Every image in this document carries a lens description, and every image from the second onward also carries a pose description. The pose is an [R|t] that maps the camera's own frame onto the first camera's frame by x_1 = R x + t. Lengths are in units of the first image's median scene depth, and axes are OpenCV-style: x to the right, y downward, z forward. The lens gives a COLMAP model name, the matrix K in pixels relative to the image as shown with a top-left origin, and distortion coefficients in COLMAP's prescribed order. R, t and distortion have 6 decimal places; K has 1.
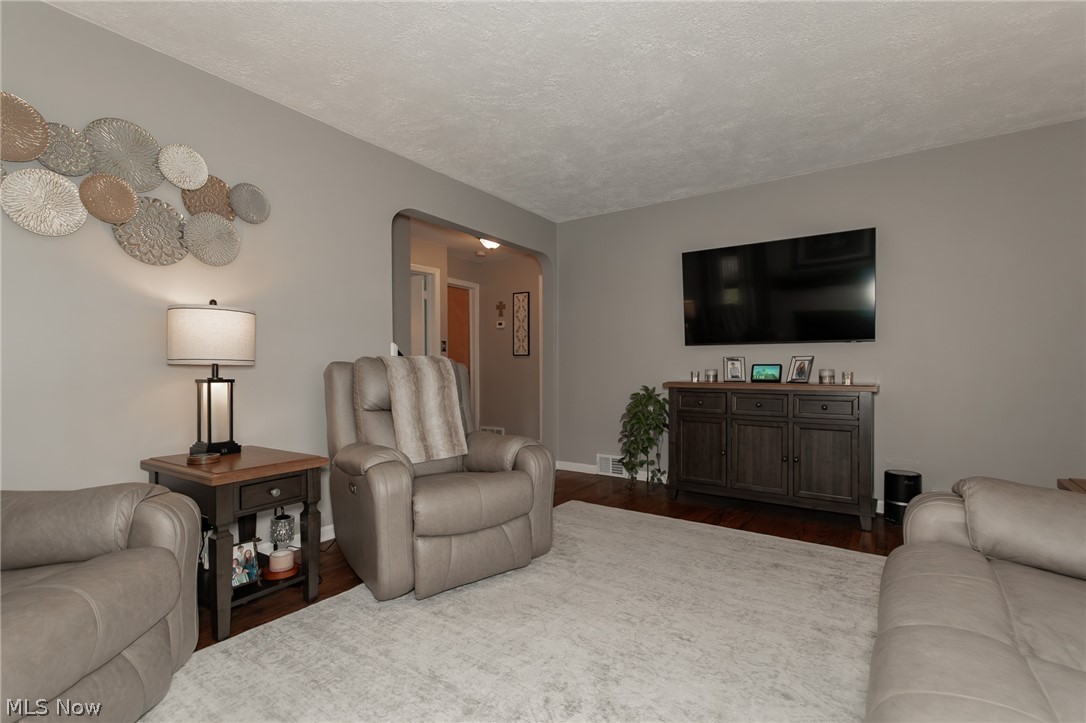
lens RADIAL K [[503.5, 0, 538.2], [0, 503.5, 369.6], [0, 0, 1]] dist [0.015444, -0.012556]
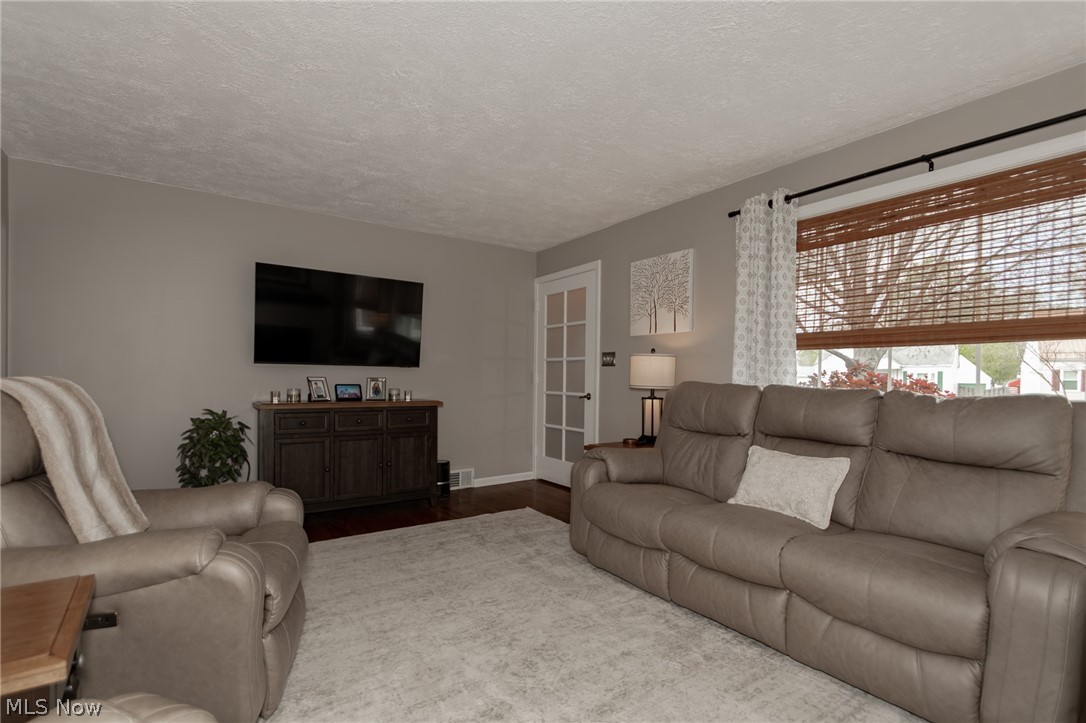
lens RADIAL K [[483.1, 0, 571.0], [0, 483.1, 384.2], [0, 0, 1]] dist [-0.000408, -0.000326]
pose [[0.336590, -0.002358, 0.941648, -0.407768], [-0.005061, 0.999978, 0.004313, -0.018807], [-0.941638, -0.006217, 0.336571, 0.192577]]
